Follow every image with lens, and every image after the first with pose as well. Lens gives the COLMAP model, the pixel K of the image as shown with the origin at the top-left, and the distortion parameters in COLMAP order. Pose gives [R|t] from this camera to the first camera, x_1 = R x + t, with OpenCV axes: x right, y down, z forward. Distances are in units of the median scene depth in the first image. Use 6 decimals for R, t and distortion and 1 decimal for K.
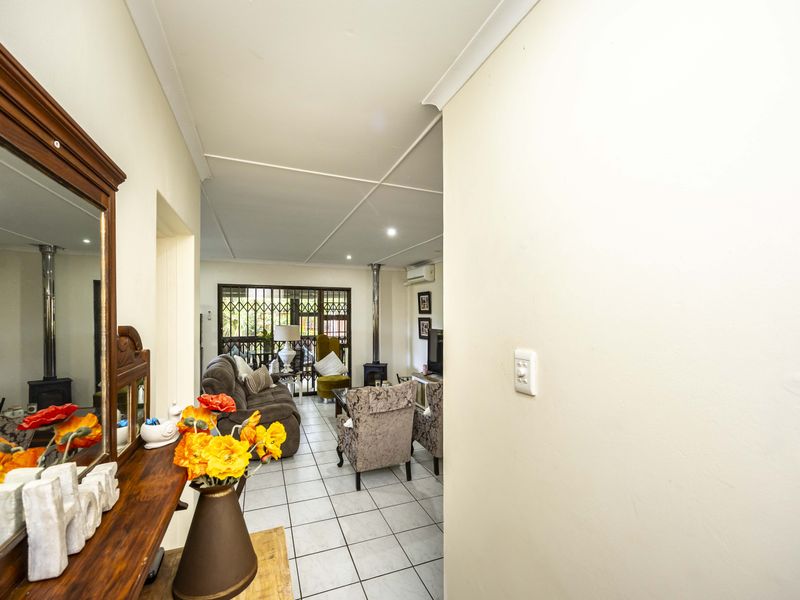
lens RADIAL K [[349.4, 0, 397.5], [0, 349.4, 308.1], [0, 0, 1]] dist [0.002057, 0.000309]
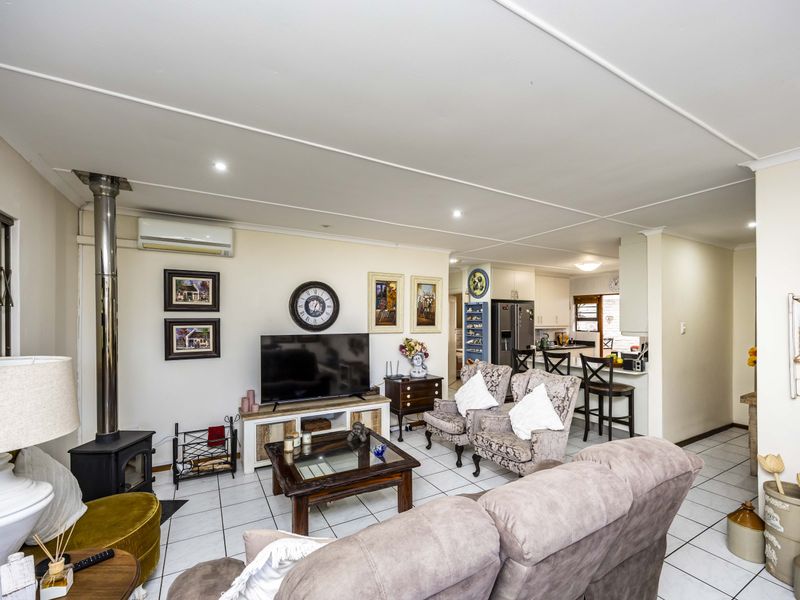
lens RADIAL K [[349.4, 0, 401.5], [0, 349.4, 303.7], [0, 0, 1]] dist [0.002057, 0.000309]
pose [[-0.143814, 0.028179, 0.989203, -0.493438], [-0.028287, 0.999069, -0.032573, 0.012514], [-0.989200, -0.032666, -0.142883, 0.734885]]
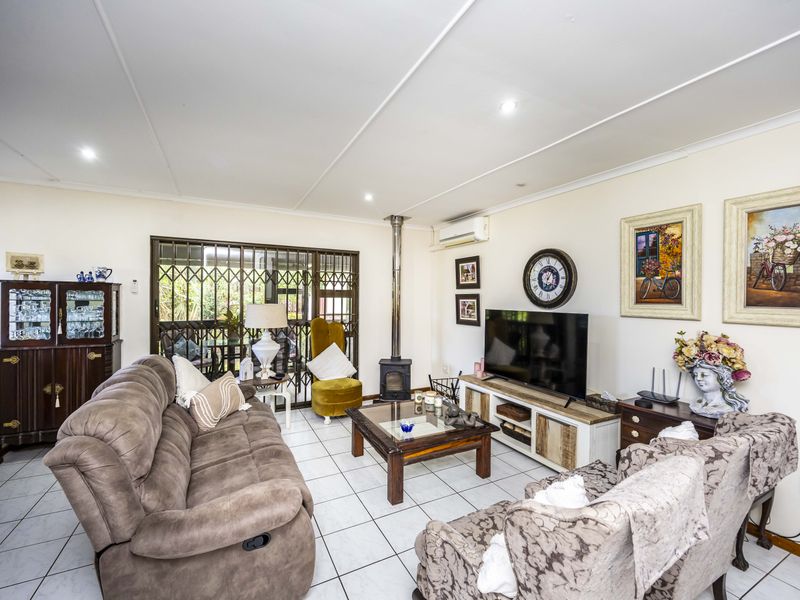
lens RADIAL K [[349.4, 0, 407.9], [0, 349.4, 293.0], [0, 0, 1]] dist [0.002057, 0.000309]
pose [[0.993709, 0.007993, 0.111703, -0.117840], [-0.008680, 0.999946, 0.005662, 0.021278], [-0.111652, -0.006596, 0.993725, 0.302885]]
